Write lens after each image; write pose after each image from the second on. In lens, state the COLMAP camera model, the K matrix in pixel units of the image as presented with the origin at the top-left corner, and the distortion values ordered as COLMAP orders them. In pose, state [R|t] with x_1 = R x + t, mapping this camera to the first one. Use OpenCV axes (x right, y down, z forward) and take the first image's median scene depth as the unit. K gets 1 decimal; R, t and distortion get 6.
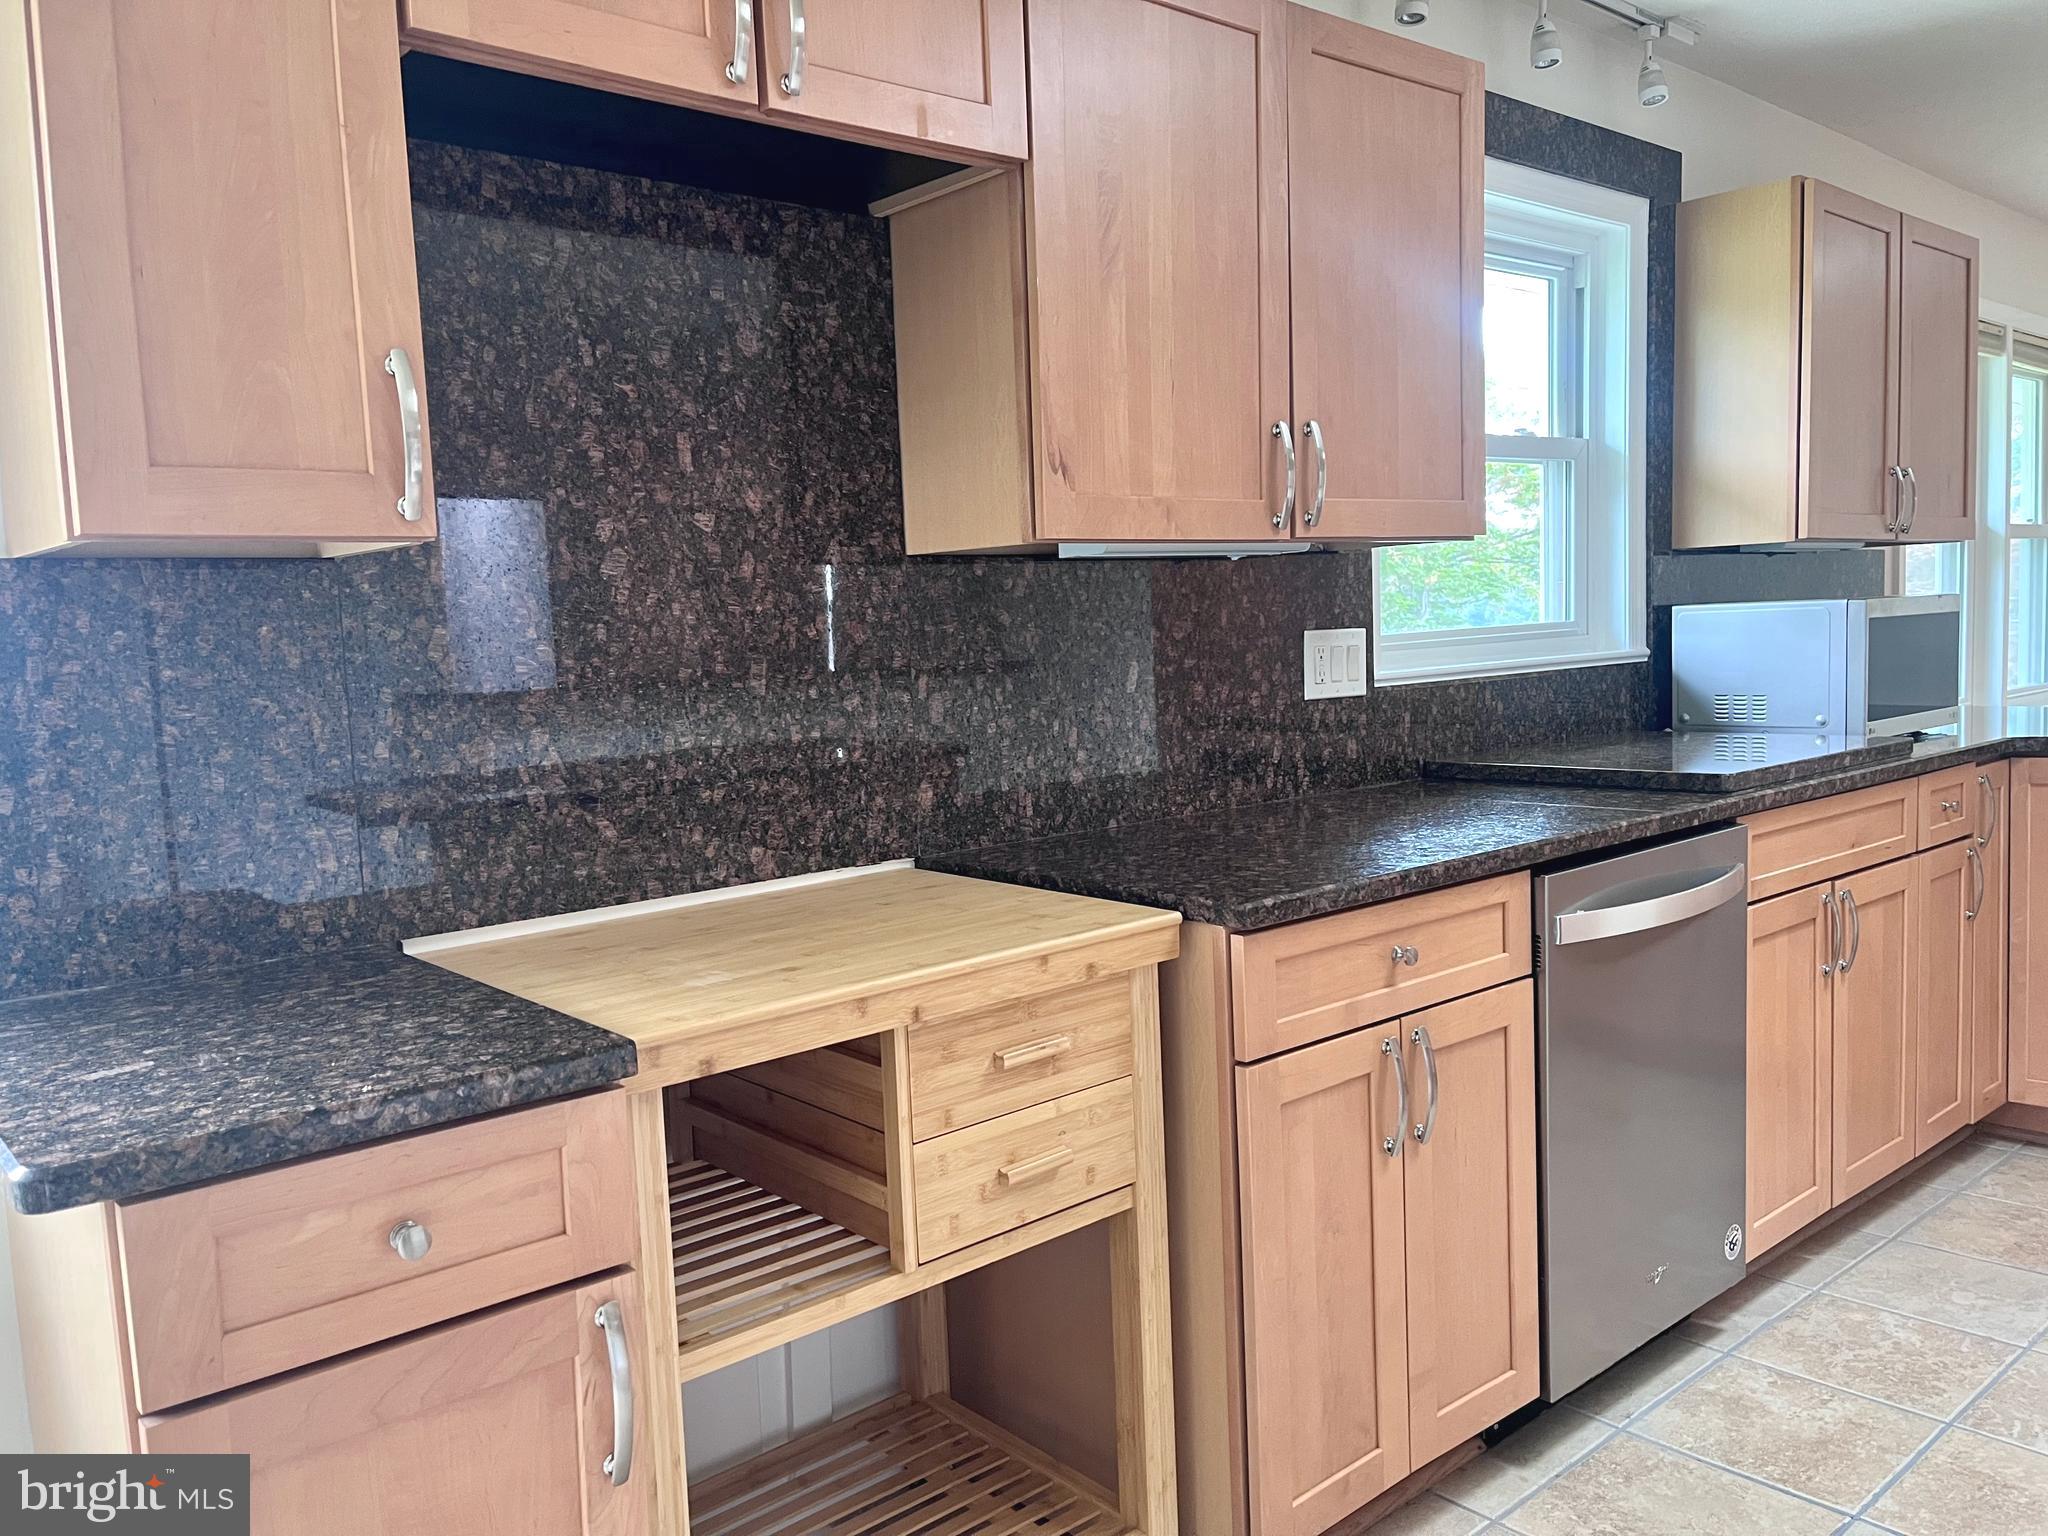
lens RADIAL K [[1565.6, 0, 1024.0], [0, 1565.6, 768.0], [0, 0, 1]] dist [0.041405, 0.000423]
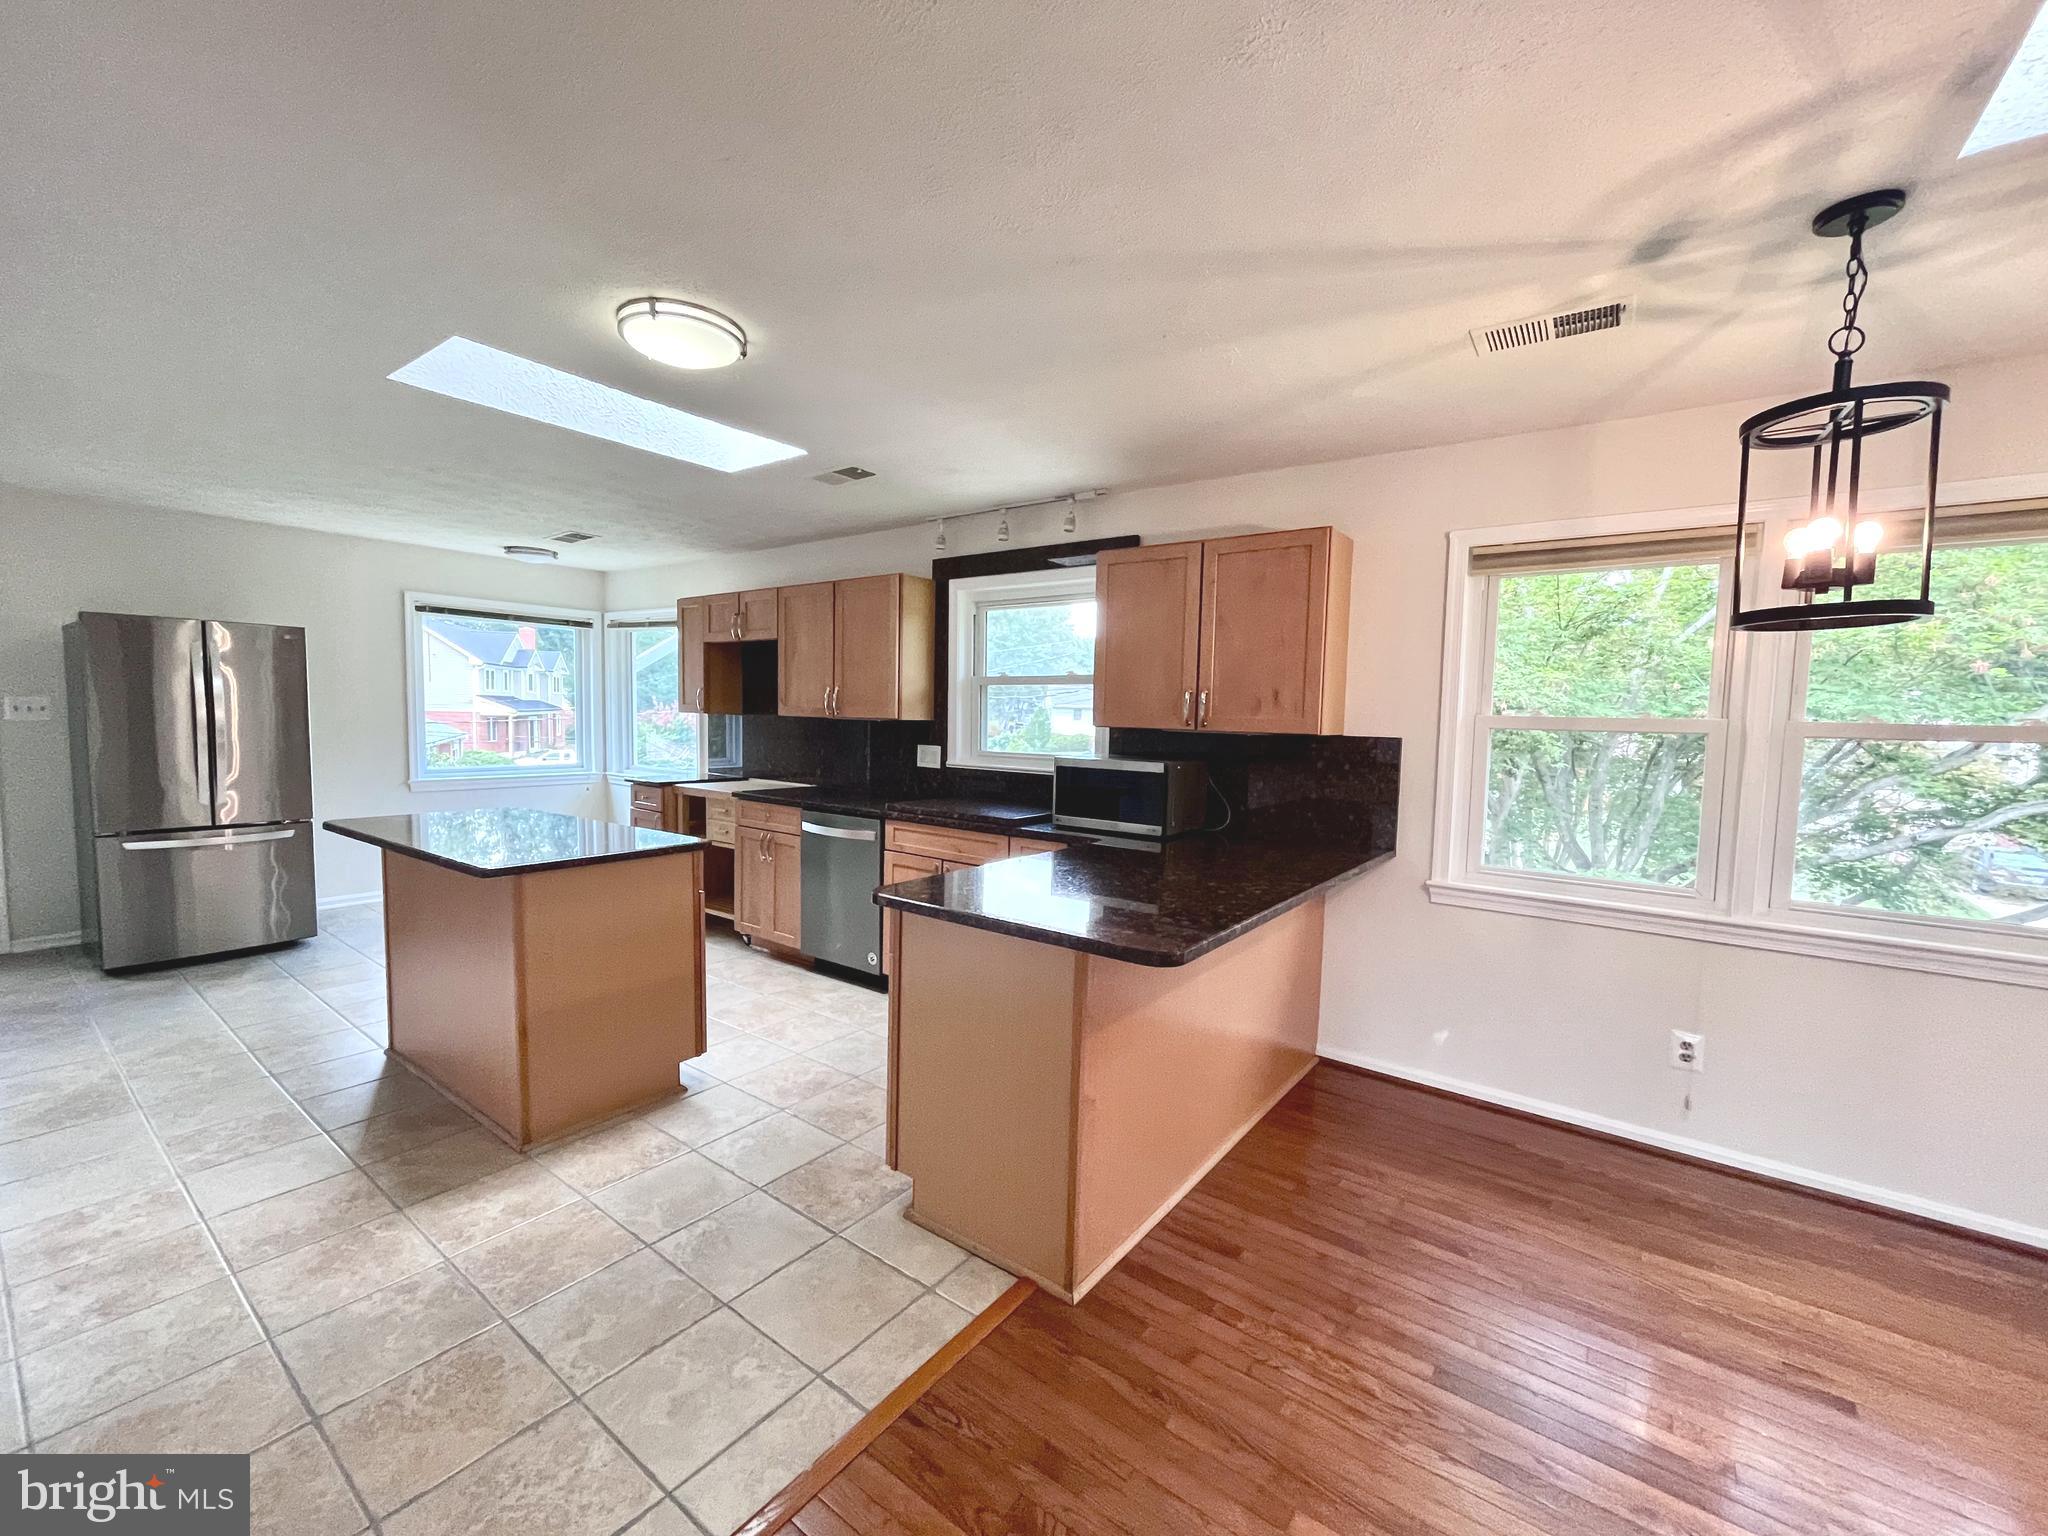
lens RADIAL K [[834.3, 0, 1024.0], [0, 834.3, 768.0], [0, 0, 1]] dist [-0.000578, -0.000049]
pose [[0.214703, 0.108436, -0.970641, 2.126488], [-0.126248, 0.988561, 0.082513, -0.235594], [0.968485, 0.104826, 0.225937, 0.943772]]
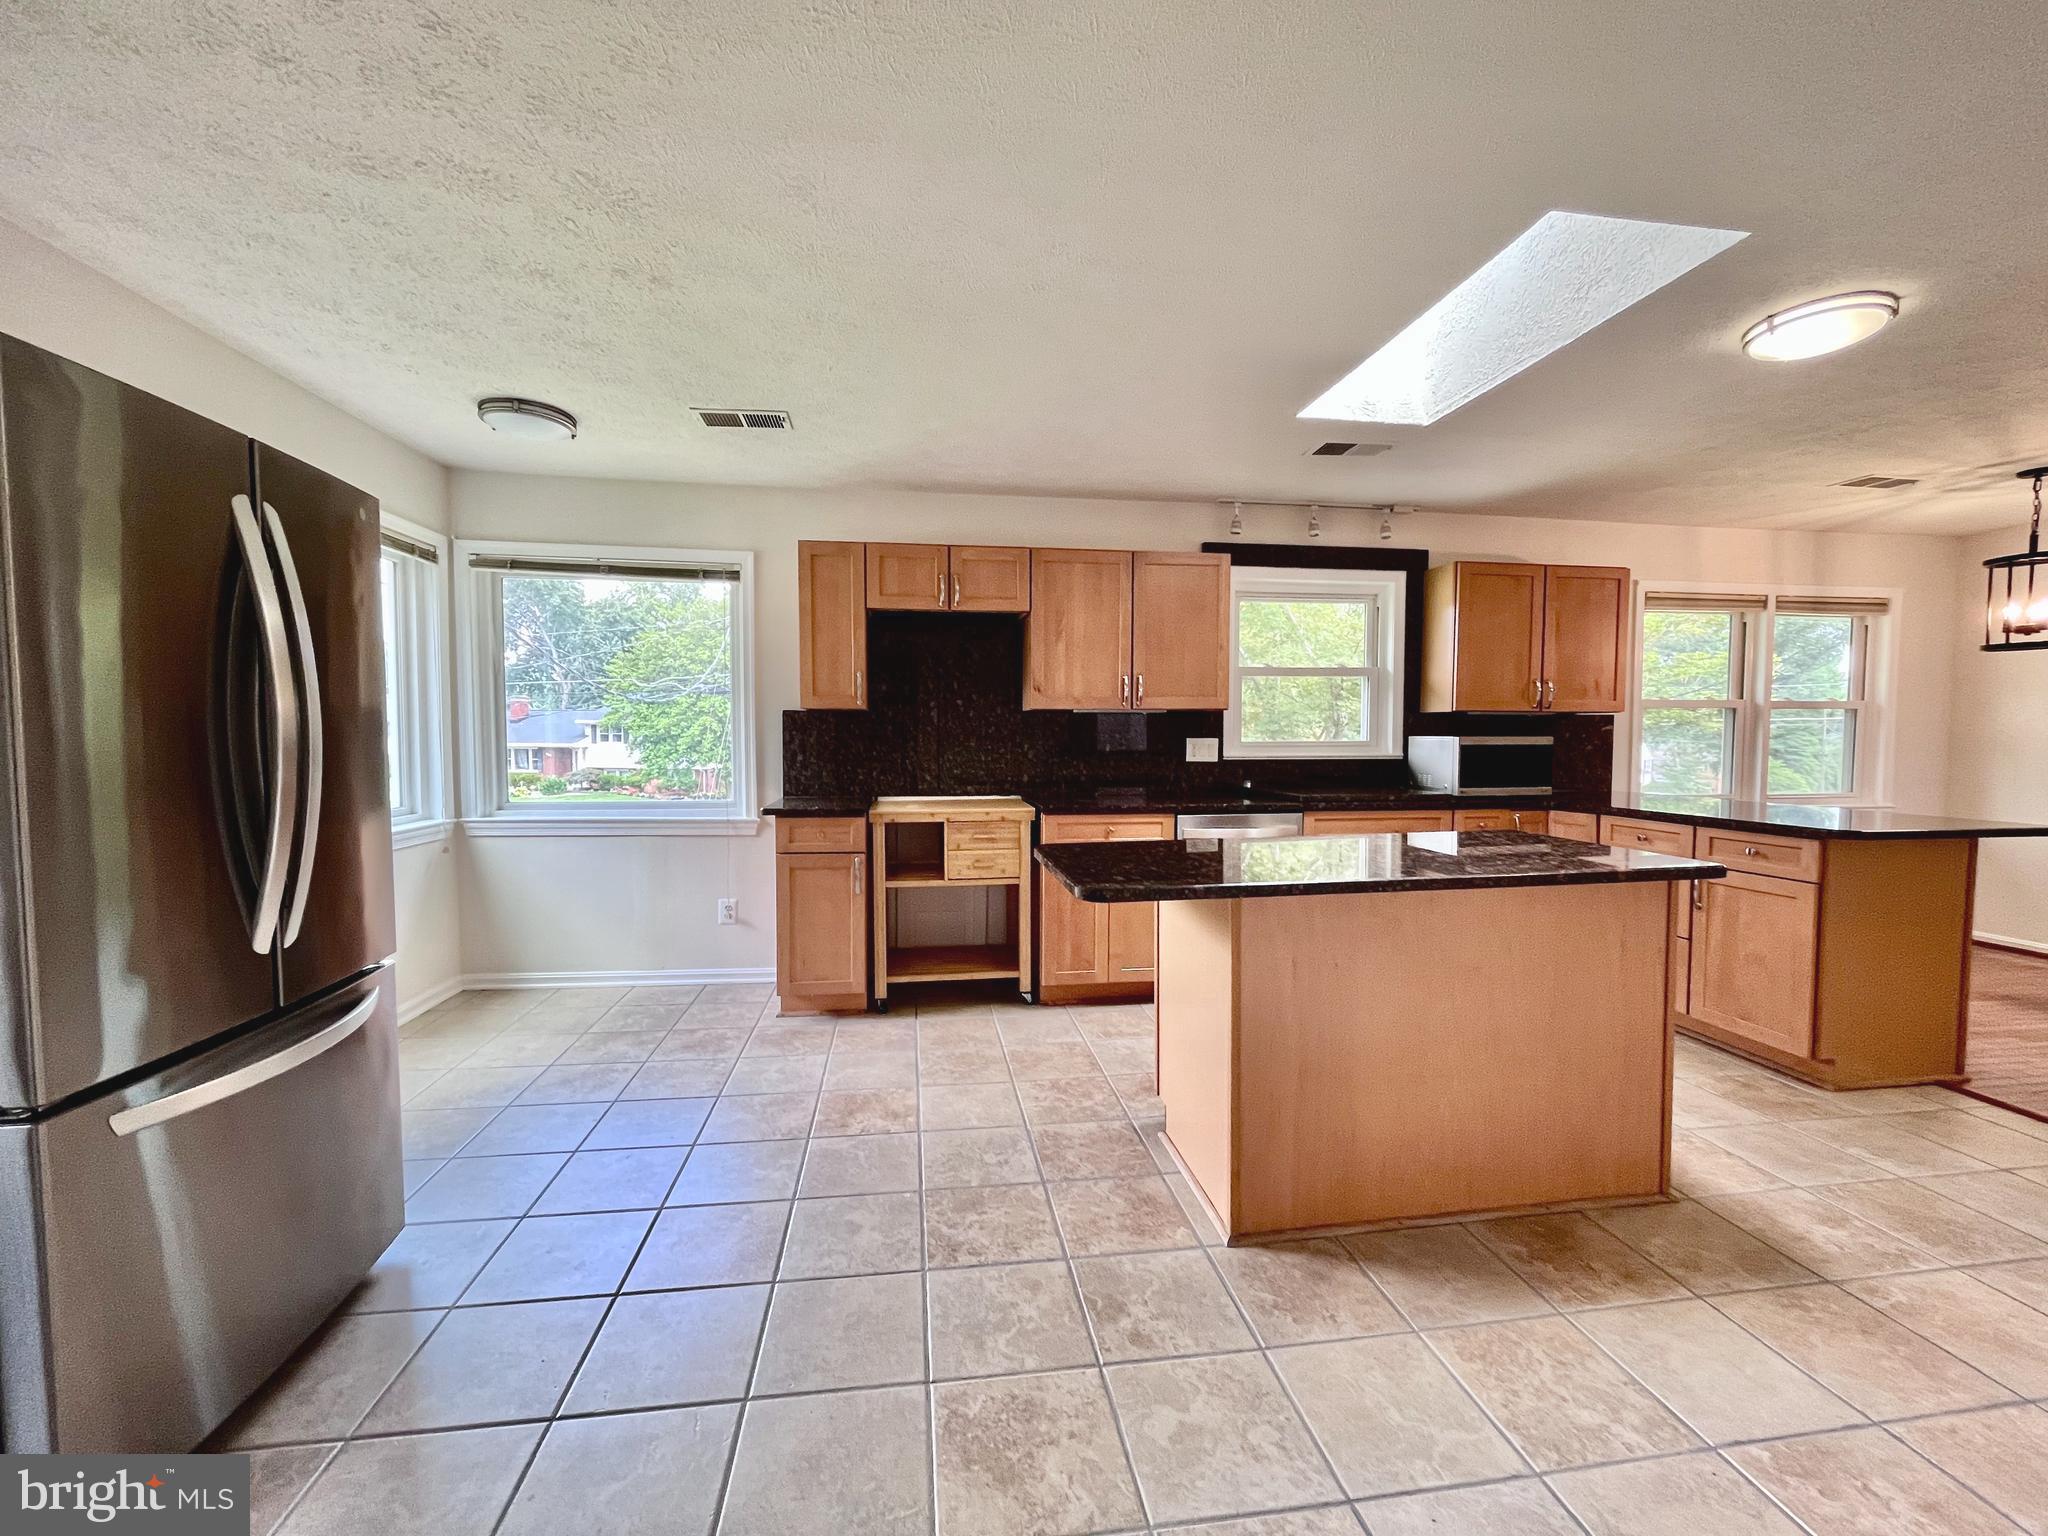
lens RADIAL K [[832.5, 0, 1024.0], [0, 832.5, 768.0], [0, 0, 1]] dist [-0.008386, 0.000270]
pose [[0.840808, 0.060896, -0.537897, 0.870363], [-0.085527, 0.996116, -0.020920, 0.030732], [0.534534, 0.063594, 0.842751, -0.542090]]
